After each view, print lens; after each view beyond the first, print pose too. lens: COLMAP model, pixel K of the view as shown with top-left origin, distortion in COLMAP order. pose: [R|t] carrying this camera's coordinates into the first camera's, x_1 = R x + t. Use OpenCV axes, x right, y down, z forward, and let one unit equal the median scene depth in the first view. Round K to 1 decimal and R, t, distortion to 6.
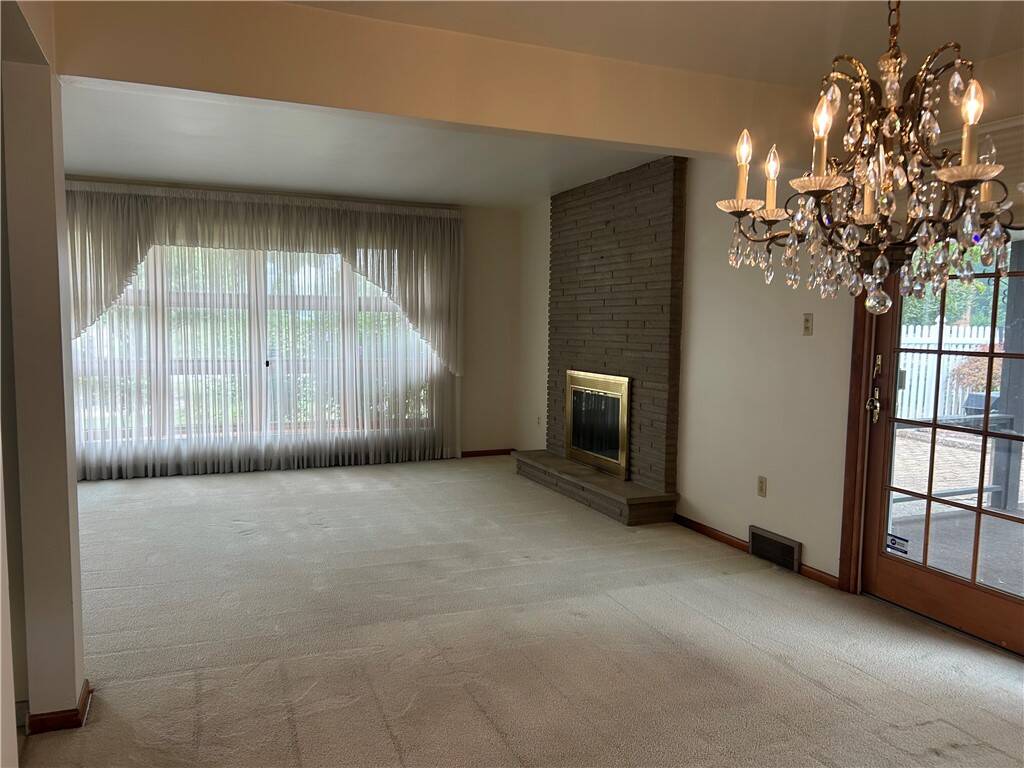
lens RADIAL K [[770.9, 0, 516.5], [0, 770.9, 384.5], [0, 0, 1]] dist [0.040731, -0.048201]
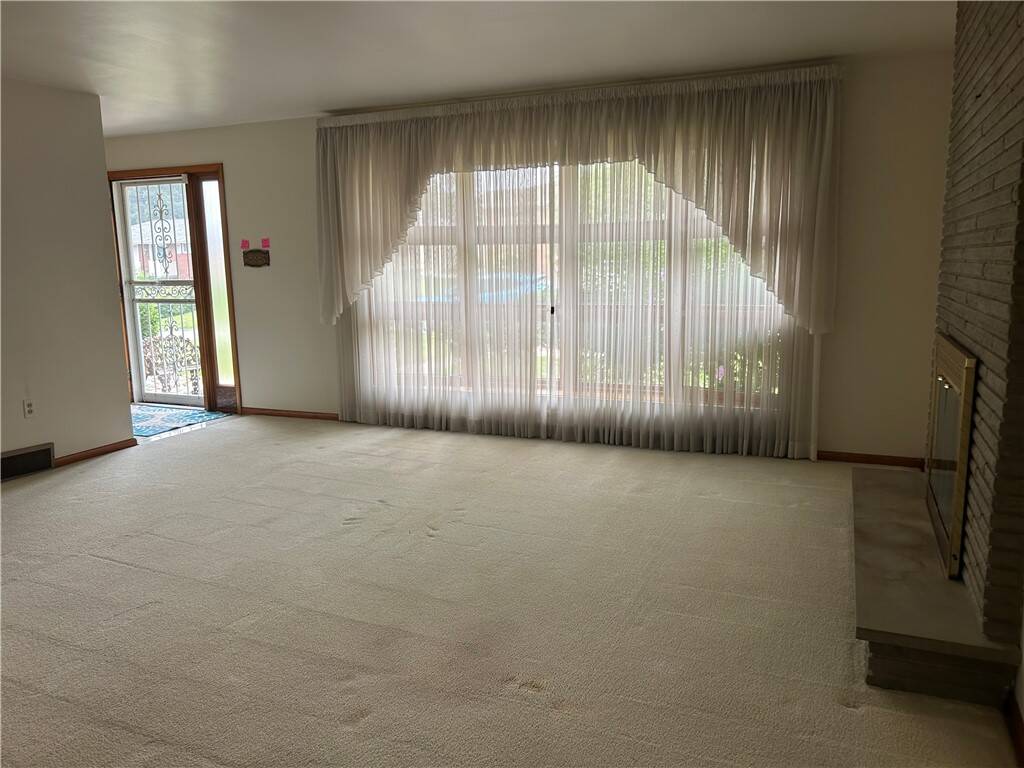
lens RADIAL K [[770.9, 0, 510.9], [0, 770.9, 392.1], [0, 0, 1]] dist [0.040731, -0.048201]
pose [[0.698057, 0.093710, -0.709883, 0.223277], [-0.035646, 0.994718, 0.096258, -0.017351], [0.715154, -0.041889, 0.697711, 0.390919]]
